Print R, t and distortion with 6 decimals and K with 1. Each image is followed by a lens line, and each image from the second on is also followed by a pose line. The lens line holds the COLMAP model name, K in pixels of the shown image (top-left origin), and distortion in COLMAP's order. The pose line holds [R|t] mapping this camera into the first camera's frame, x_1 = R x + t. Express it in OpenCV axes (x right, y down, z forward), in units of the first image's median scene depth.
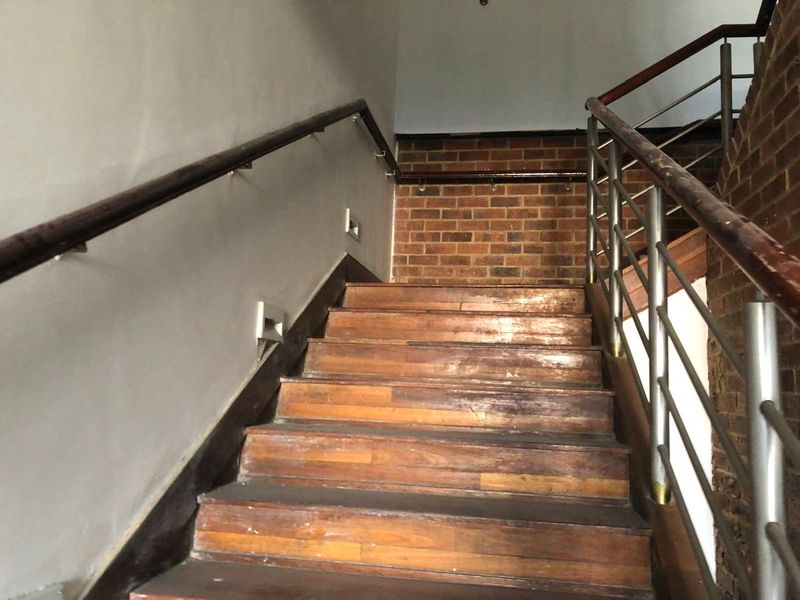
lens RADIAL K [[731.7, 0, 400.8], [0, 731.7, 299.1], [0, 0, 1]] dist [0.044169, -0.040998]
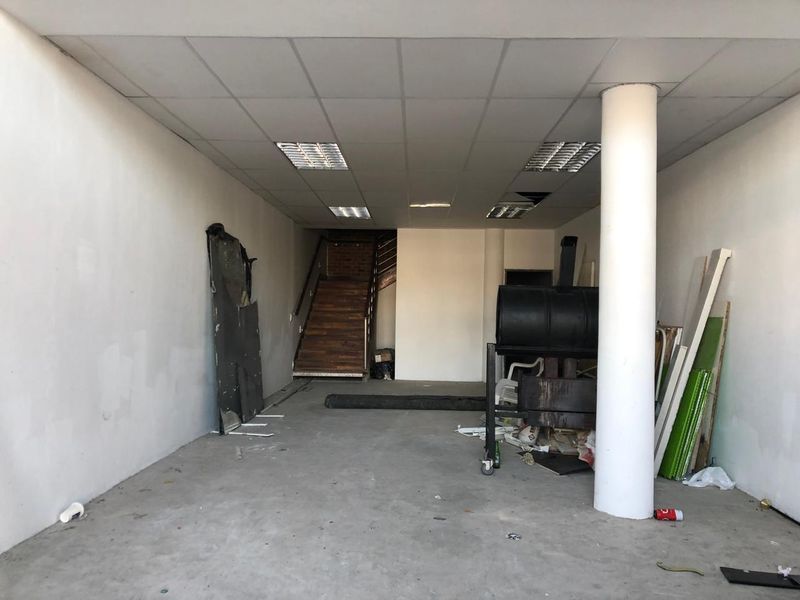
lens RADIAL K [[731.7, 0, 400.2], [0, 731.7, 299.9], [0, 0, 1]] dist [0.044169, -0.040998]
pose [[0.991496, -0.022771, 0.128128, -0.174775], [0.008329, 0.993657, 0.112141, -0.420577], [-0.129868, -0.110120, 0.985397, -3.570565]]
